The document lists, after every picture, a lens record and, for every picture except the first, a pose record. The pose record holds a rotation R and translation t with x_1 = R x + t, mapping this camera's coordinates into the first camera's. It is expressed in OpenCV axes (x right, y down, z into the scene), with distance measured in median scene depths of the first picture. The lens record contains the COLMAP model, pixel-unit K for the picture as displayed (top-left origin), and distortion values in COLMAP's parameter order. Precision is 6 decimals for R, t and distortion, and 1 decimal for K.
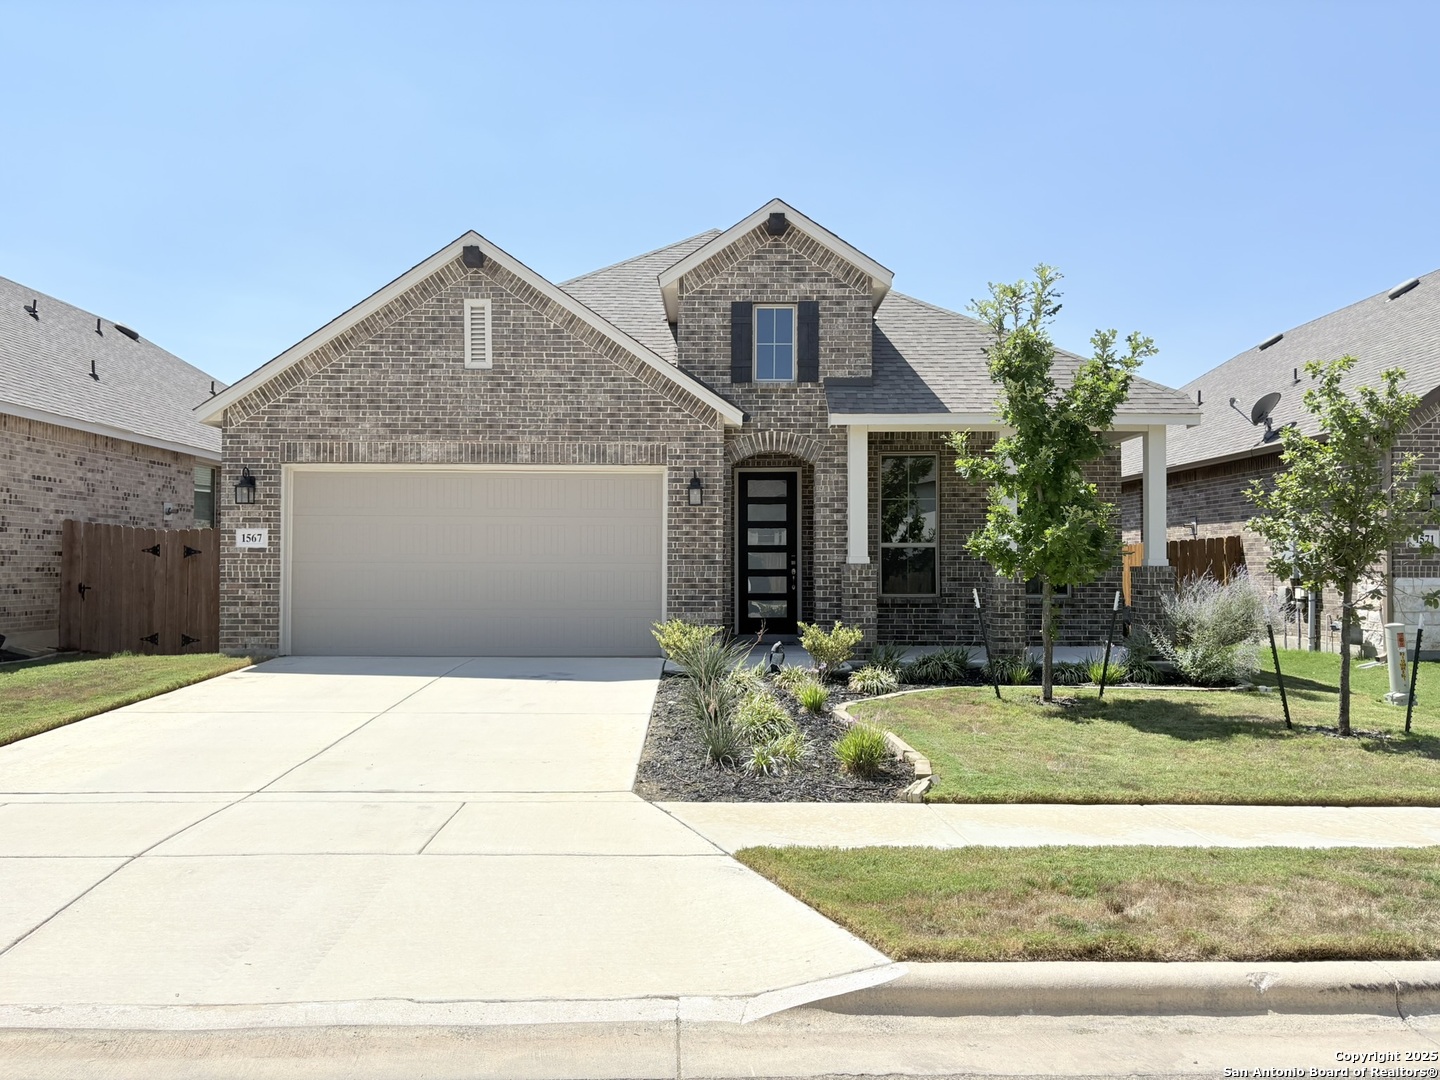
lens RADIAL K [[1055.5, 0, 748.8], [0, 1055.5, 543.2], [0, 0, 1]] dist [0.235922, -0.329400]
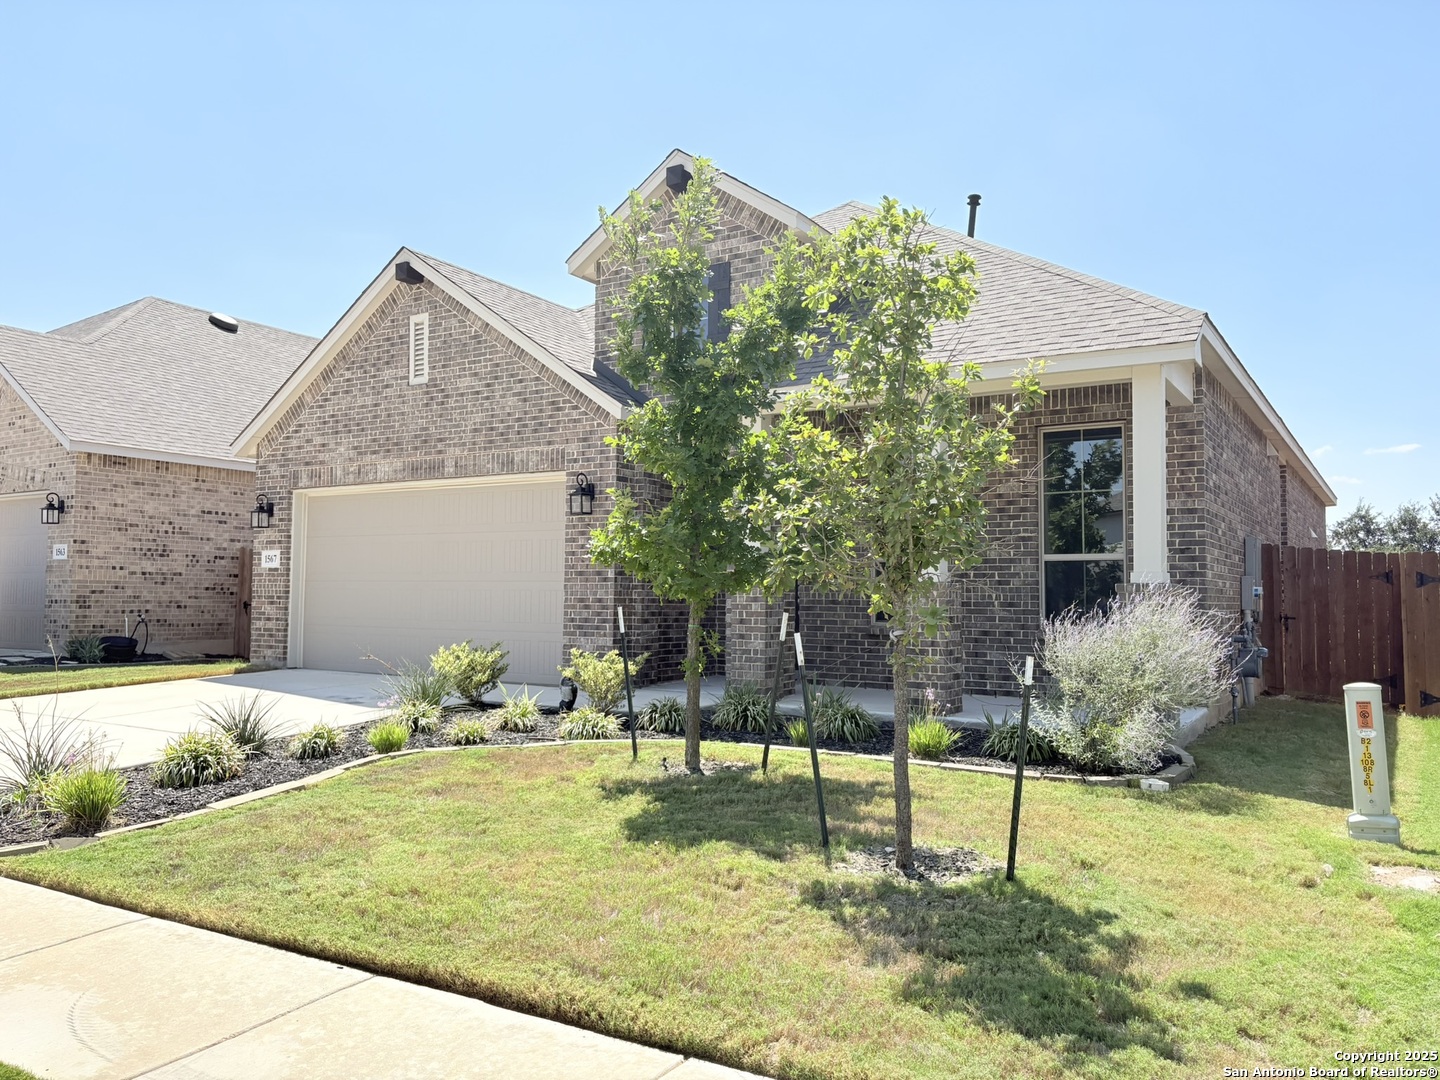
lens RADIAL K [[1055.5, 0, 748.8], [0, 1055.5, 543.2], [0, 0, 1]] dist [0.235922, -0.329400]
pose [[0.843909, -0.021504, -0.536055, 0.531929], [0.004289, 0.999435, -0.033340, 0.017907], [0.536469, 0.025837, 0.843525, 0.330184]]
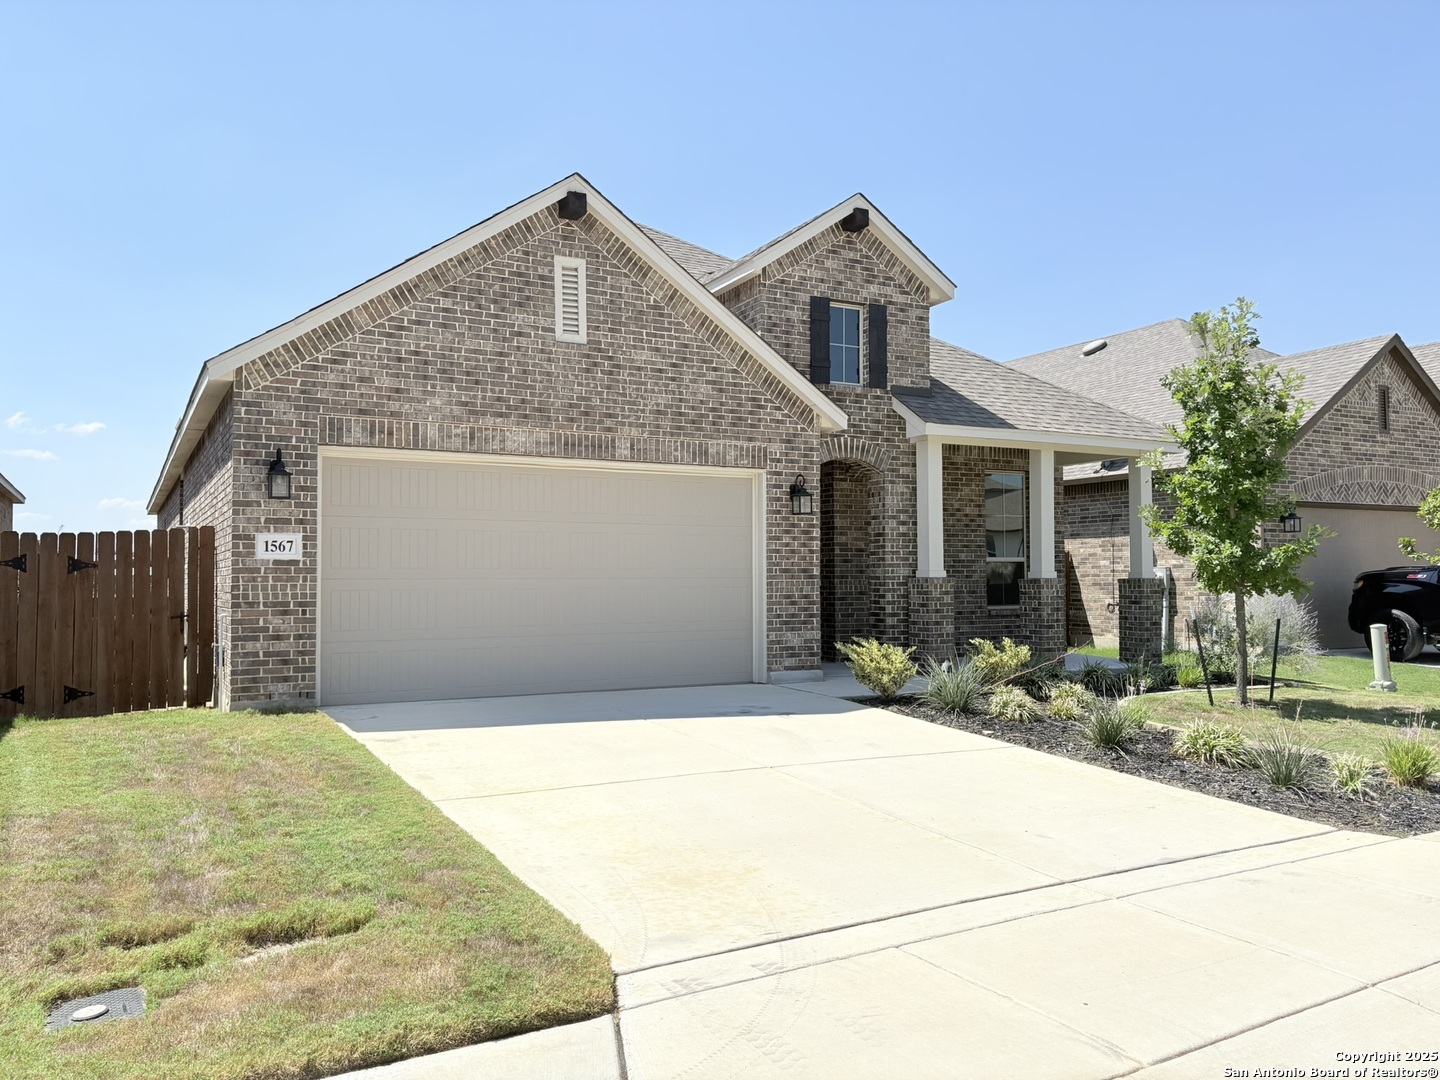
lens RADIAL K [[1055.5, 0, 748.8], [0, 1055.5, 543.2], [0, 0, 1]] dist [0.235922, -0.329400]
pose [[0.881155, 0.010057, 0.472721, -0.516704], [-0.004410, 0.999905, -0.013053, 0.001256], [-0.472808, 0.009417, 0.881115, 0.216000]]
